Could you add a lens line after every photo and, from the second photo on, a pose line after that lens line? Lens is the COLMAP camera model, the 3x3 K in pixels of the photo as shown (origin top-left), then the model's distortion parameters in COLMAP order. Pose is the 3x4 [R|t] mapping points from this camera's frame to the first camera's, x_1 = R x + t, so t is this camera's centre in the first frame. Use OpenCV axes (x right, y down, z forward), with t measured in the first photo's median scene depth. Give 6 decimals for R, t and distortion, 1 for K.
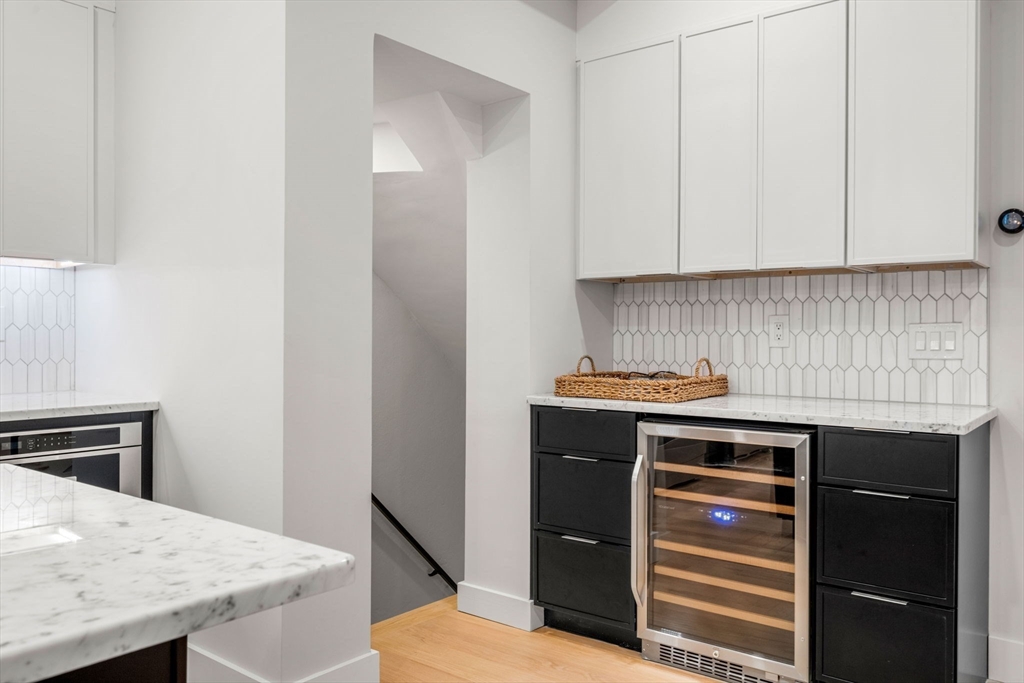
lens RADIAL K [[784.1, 0, 512.0], [0, 784.1, 341.5], [0, 0, 1]] dist [-0.008492, -0.000508]
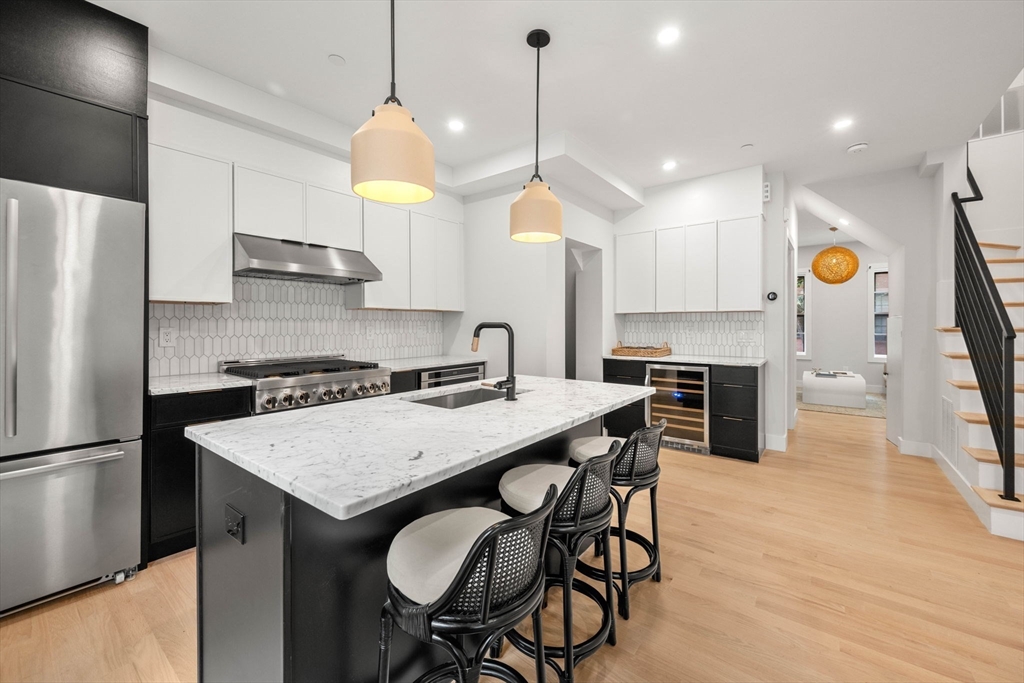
lens RADIAL K [[402.9, 0, 511.5], [0, 402.9, 326.1], [0, 0, 1]] dist [0.000320, 0.000023]
pose [[0.999806, -0.005726, 0.018828, -0.375146], [0.005814, 0.999972, -0.004636, -0.036131], [-0.018801, 0.004745, 0.999812, -0.507066]]
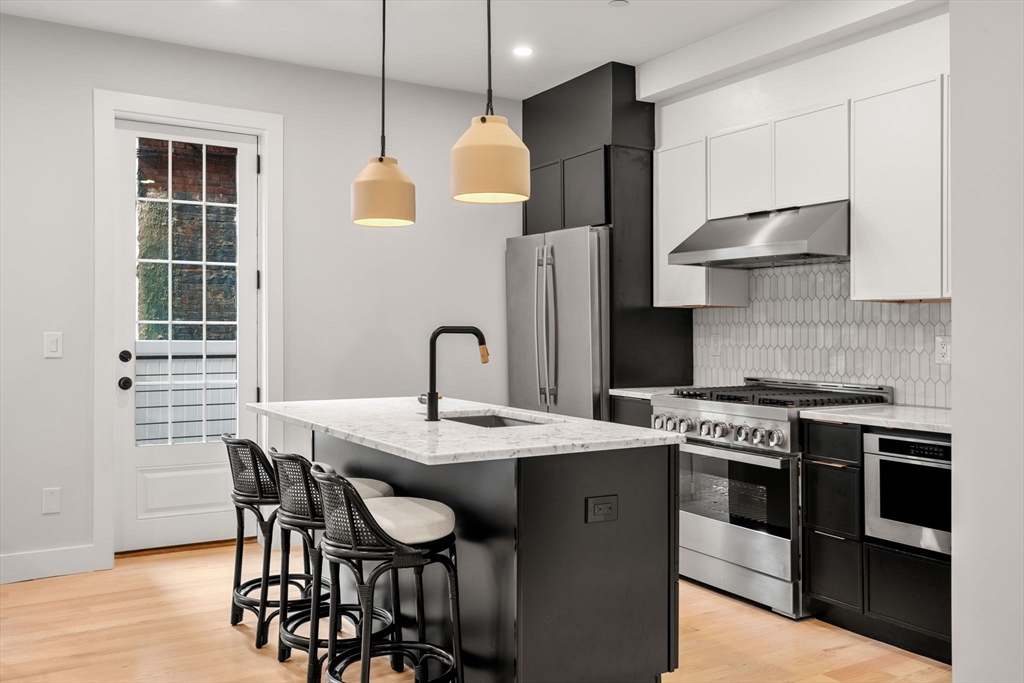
lens RADIAL K [[921.1, 0, 517.4], [0, 921.1, 301.9], [0, 0, 1]] dist [-0.003806, 0.003222]
pose [[-0.334404, -0.035030, -0.941779, 0.813800], [-0.016078, 0.999376, -0.031464, -0.041584], [0.942293, 0.004621, -0.334758, 0.702887]]
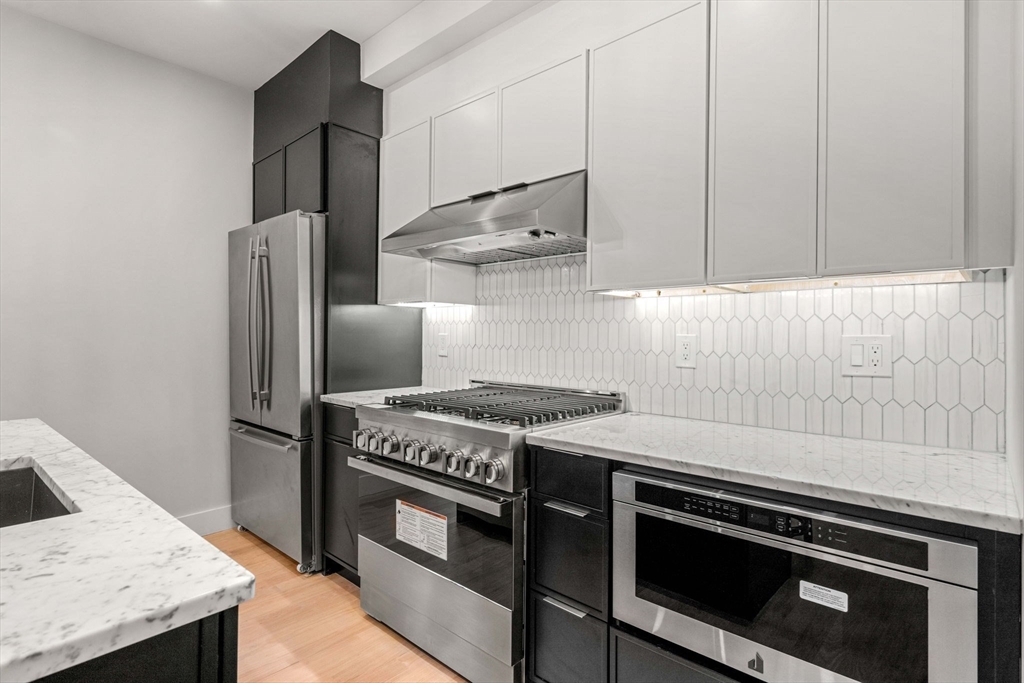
lens RADIAL K [[513.9, 0, 529.6], [0, 513.9, 332.5], [0, 0, 1]] dist [-0.001182, -0.000538]
pose [[-0.035351, -0.013052, -0.999290, -0.096845], [-0.018880, 0.999745, -0.012390, -0.035113], [0.999197, 0.018428, -0.035588, 0.661320]]
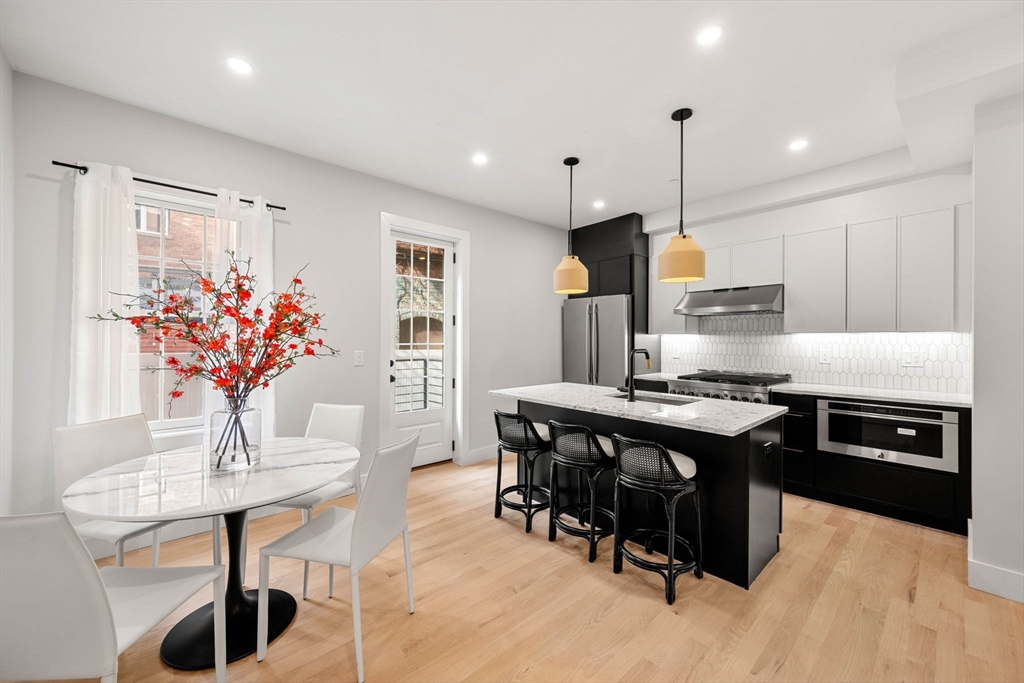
lens RADIAL K [[402.2, 0, 520.9], [0, 402.2, 338.2], [0, 0, 1]] dist [0.000279, 0.000215]
pose [[-0.159192, -0.007879, -0.987216, 0.686505], [-0.011406, 0.999916, -0.006141, -0.064567], [0.987182, 0.010283, -0.159268, 0.054106]]
